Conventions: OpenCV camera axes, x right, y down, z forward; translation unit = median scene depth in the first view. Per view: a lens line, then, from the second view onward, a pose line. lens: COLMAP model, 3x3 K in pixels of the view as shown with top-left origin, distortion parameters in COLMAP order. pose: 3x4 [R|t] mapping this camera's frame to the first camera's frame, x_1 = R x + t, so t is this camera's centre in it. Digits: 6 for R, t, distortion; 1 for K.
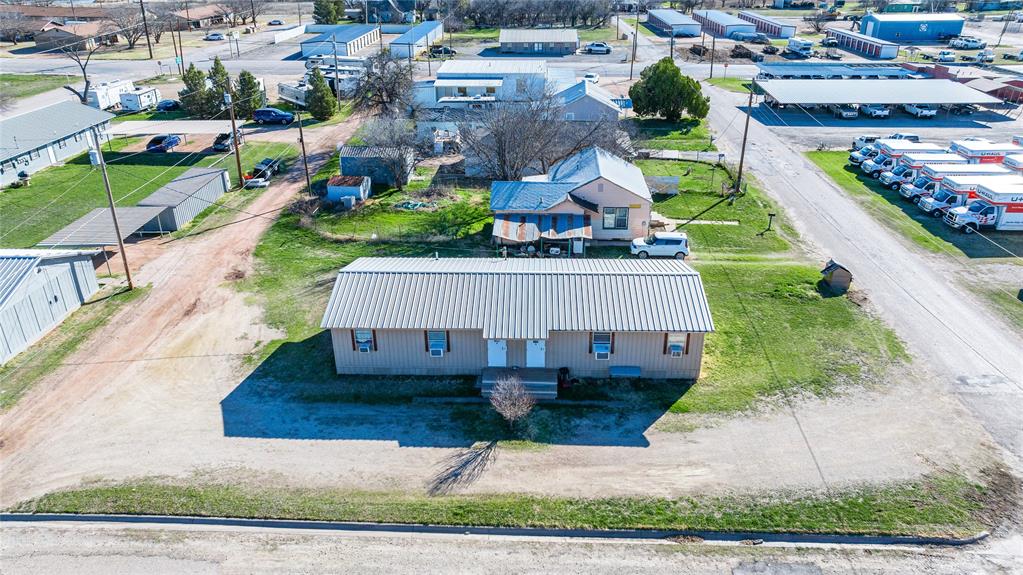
lens RADIAL K [[723.3, 0, 511.5], [0, 723.3, 287.5], [0, 0, 1]] dist [-0.014479, 0.000865]
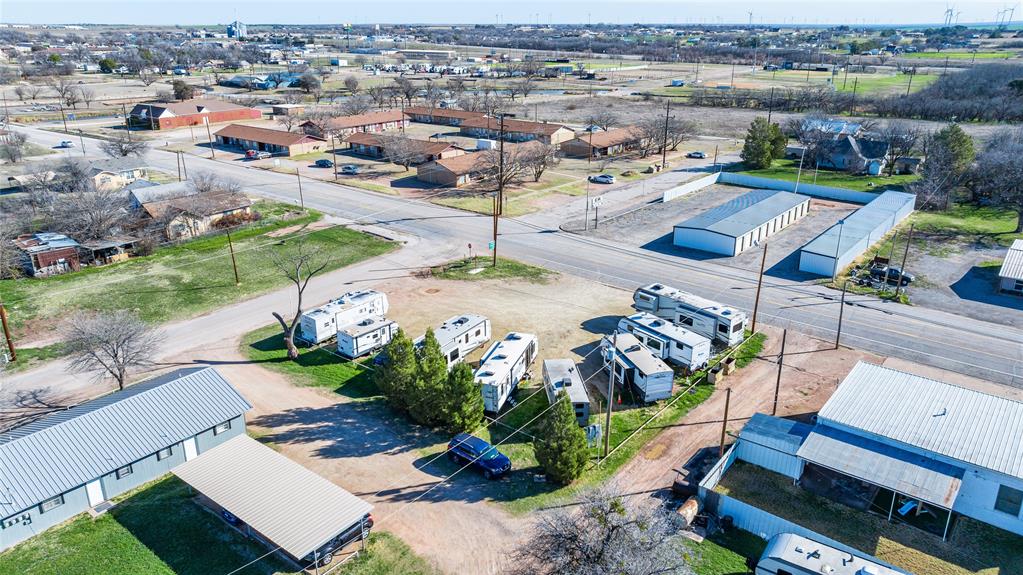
lens RADIAL K [[741.0, 0, 511.5], [0, 741.0, 287.5], [0, 0, 1]] dist [-0.019793, -0.000700]
pose [[0.805048, 0.206233, -0.556206, -0.000270], [-0.256046, 0.966588, -0.012203, -0.537275], [0.535105, 0.152238, 0.830955, 0.729777]]
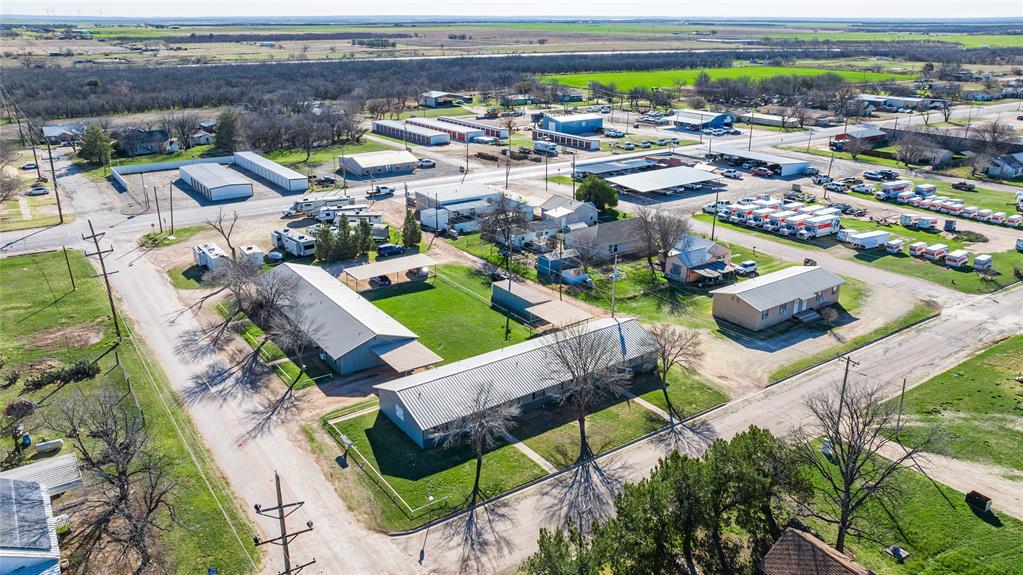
lens RADIAL K [[741.0, 0, 511.5], [0, 741.0, 287.5], [0, 0, 1]] dist [-0.019793, -0.000700]
pose [[0.797235, -0.202652, 0.568638, -1.414912], [0.256616, 0.966391, -0.015374, -0.124832], [-0.546411, 0.158178, 0.822445, -0.411328]]
